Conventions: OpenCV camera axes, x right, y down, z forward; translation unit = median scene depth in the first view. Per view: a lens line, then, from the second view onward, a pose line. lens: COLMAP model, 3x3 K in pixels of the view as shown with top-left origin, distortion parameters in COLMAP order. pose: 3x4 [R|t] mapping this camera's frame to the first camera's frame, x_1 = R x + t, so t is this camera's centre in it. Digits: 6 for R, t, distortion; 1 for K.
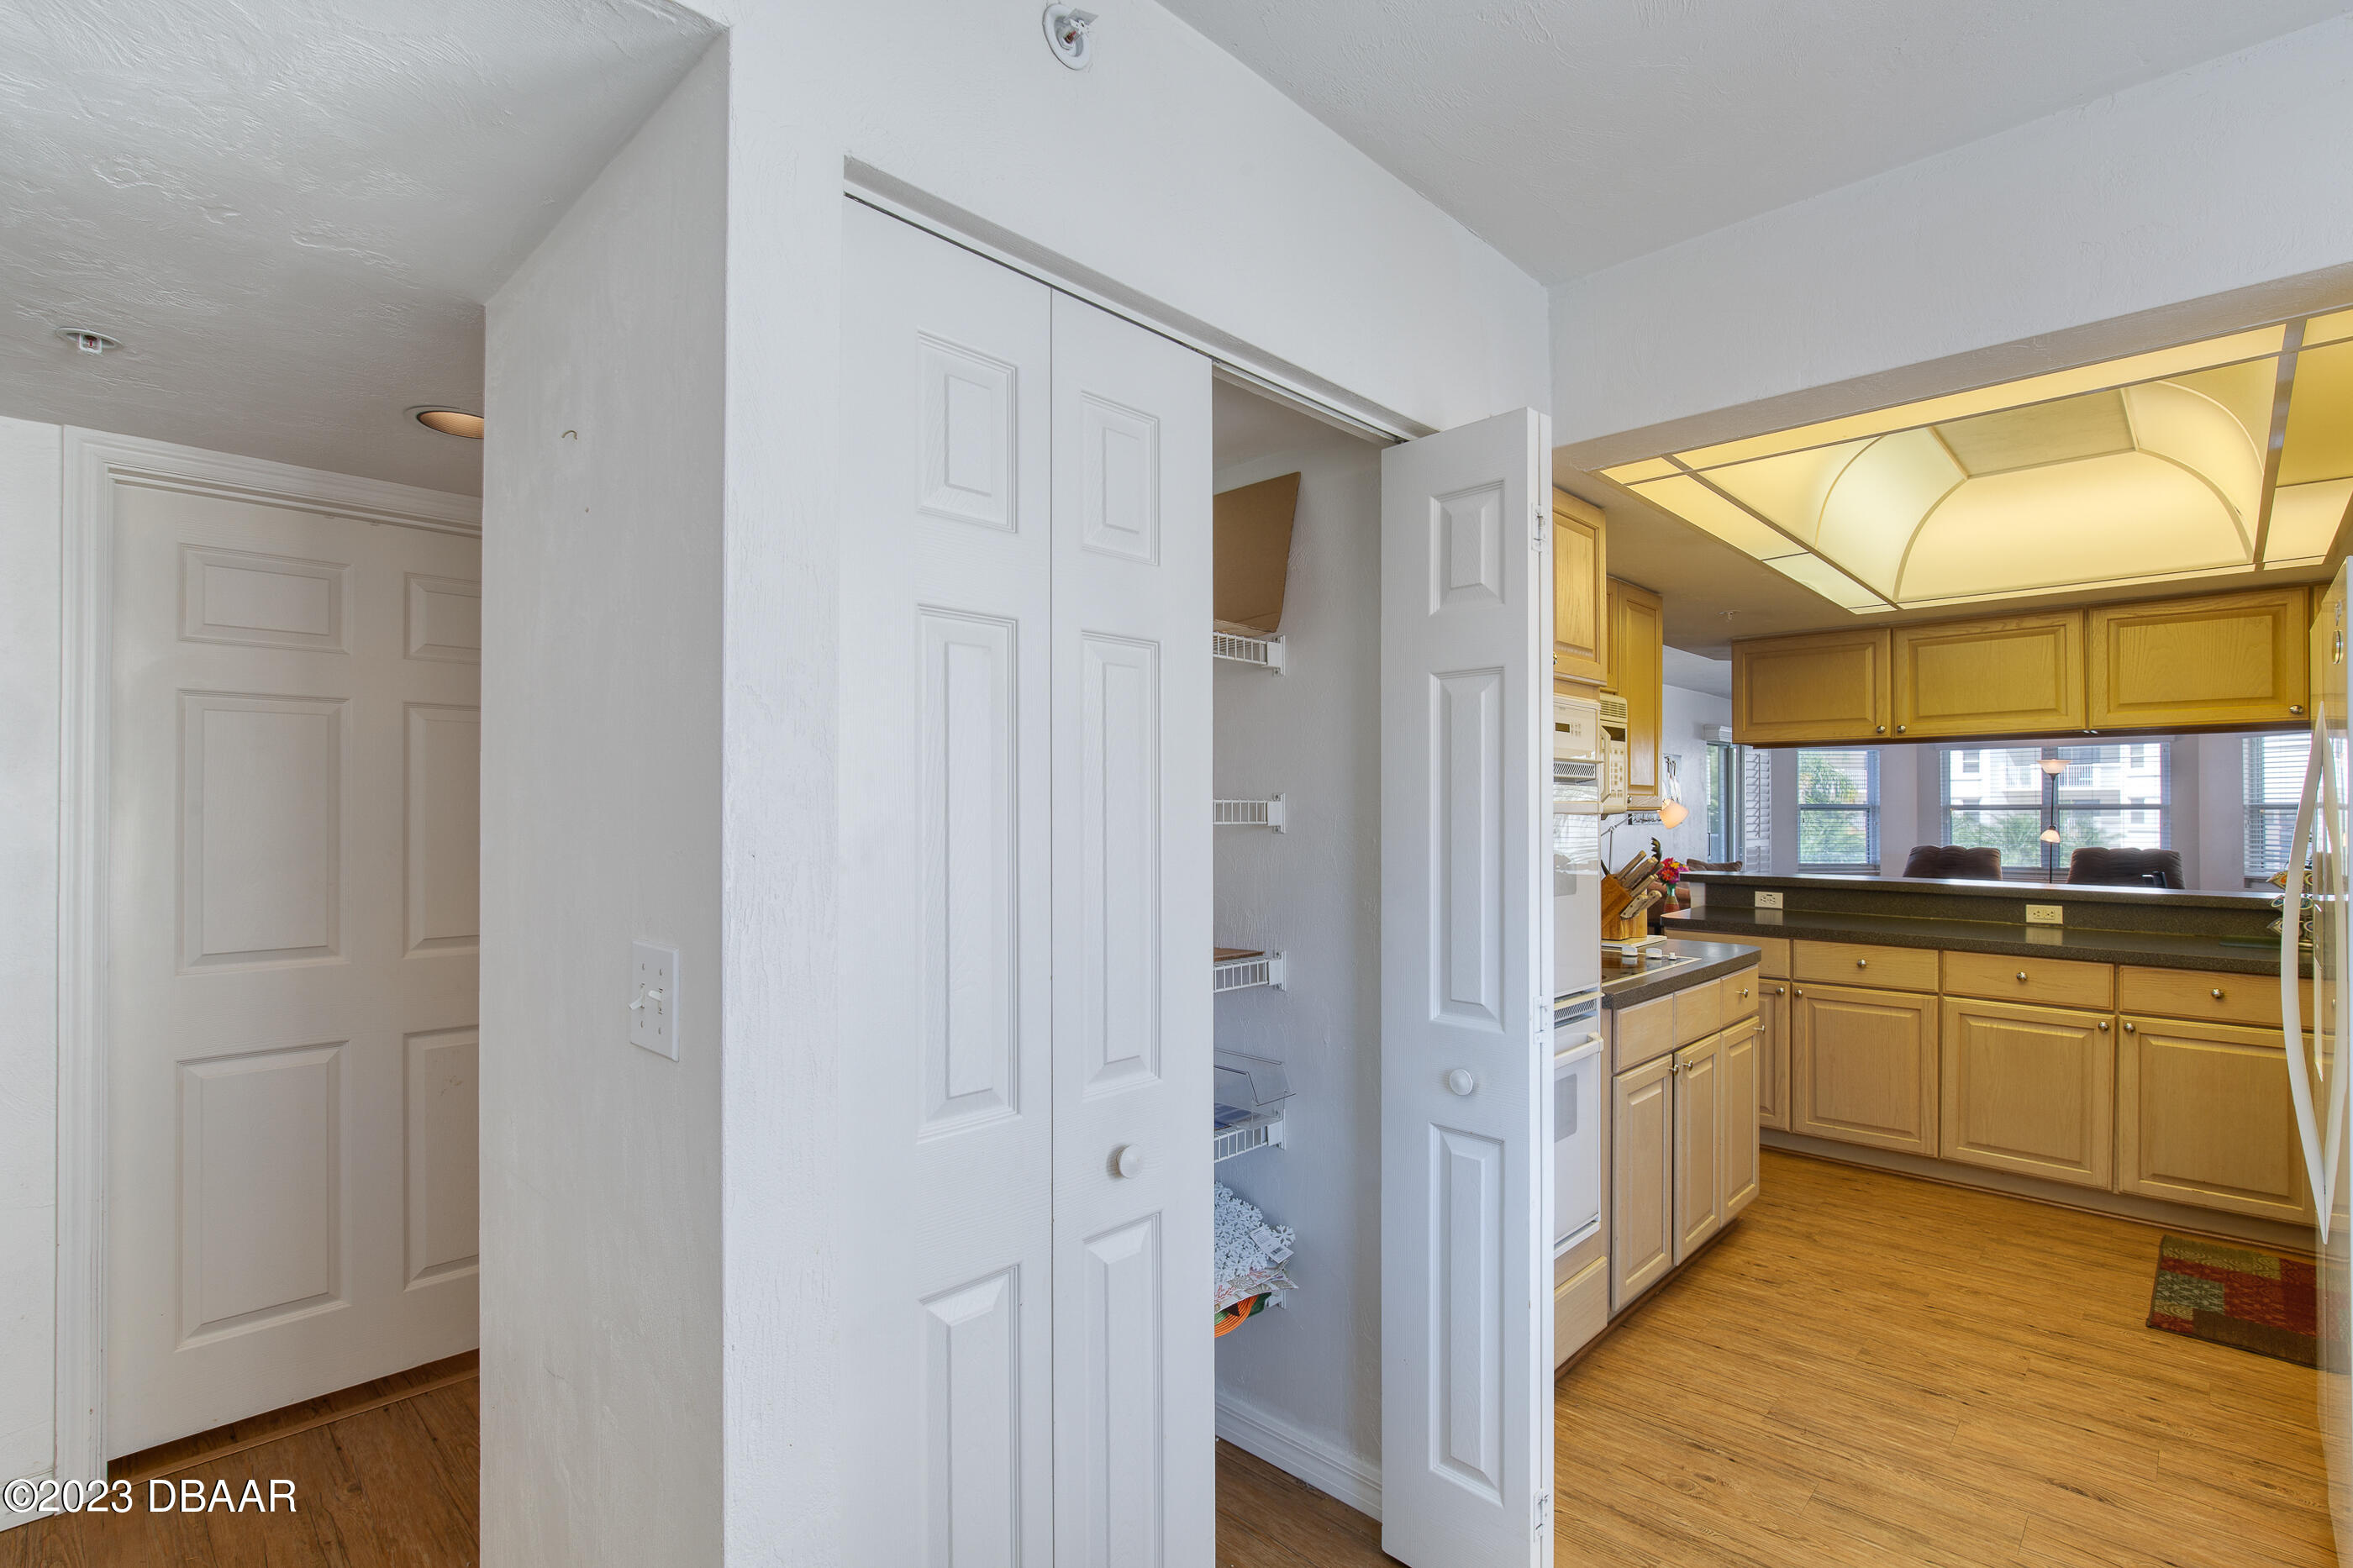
lens RADIAL K [[1070.4, 0, 1230.8], [0, 1070.4, 798.1], [0, 0, 1]] dist [-0.019833, 0.002471]
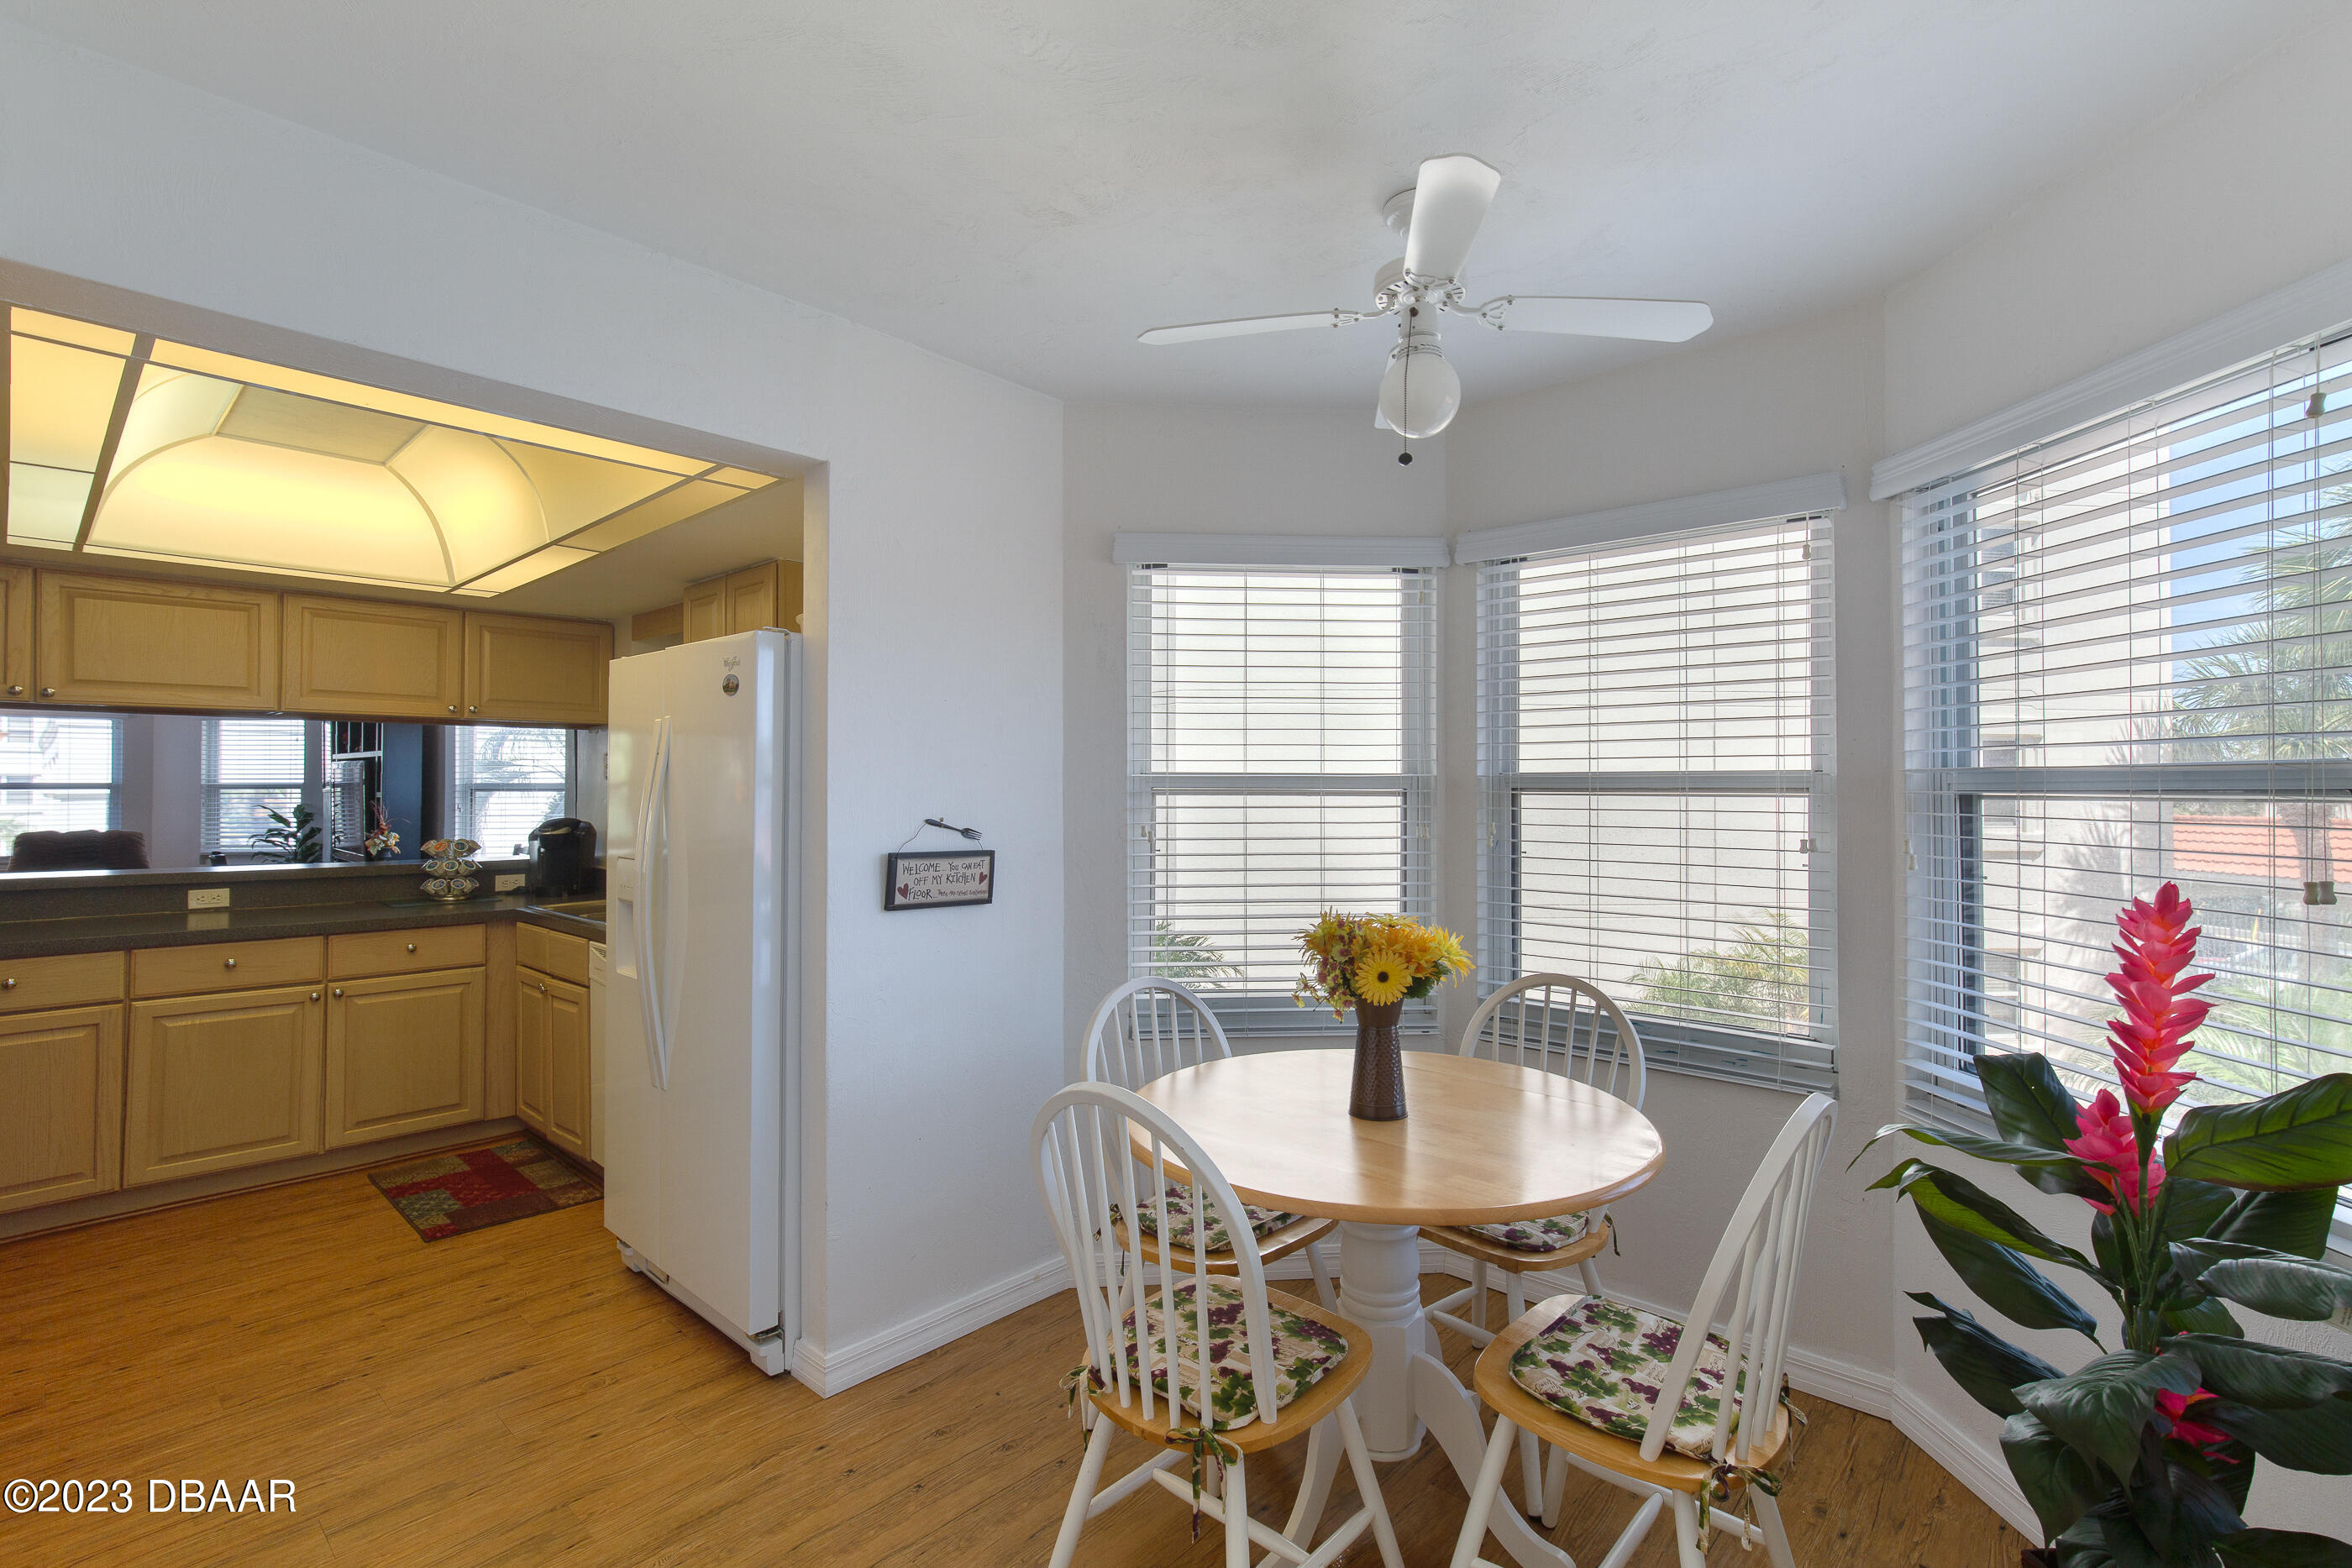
lens RADIAL K [[1069.9, 0, 1151.3], [0, 1069.9, 774.2], [0, 0, 1]] dist [-0.019833, 0.002471]
pose [[-0.003483, 0.013774, 0.999899, -0.220265], [-0.011331, 0.999840, -0.013812, 0.000423], [-0.999930, -0.011378, -0.003327, 0.171738]]
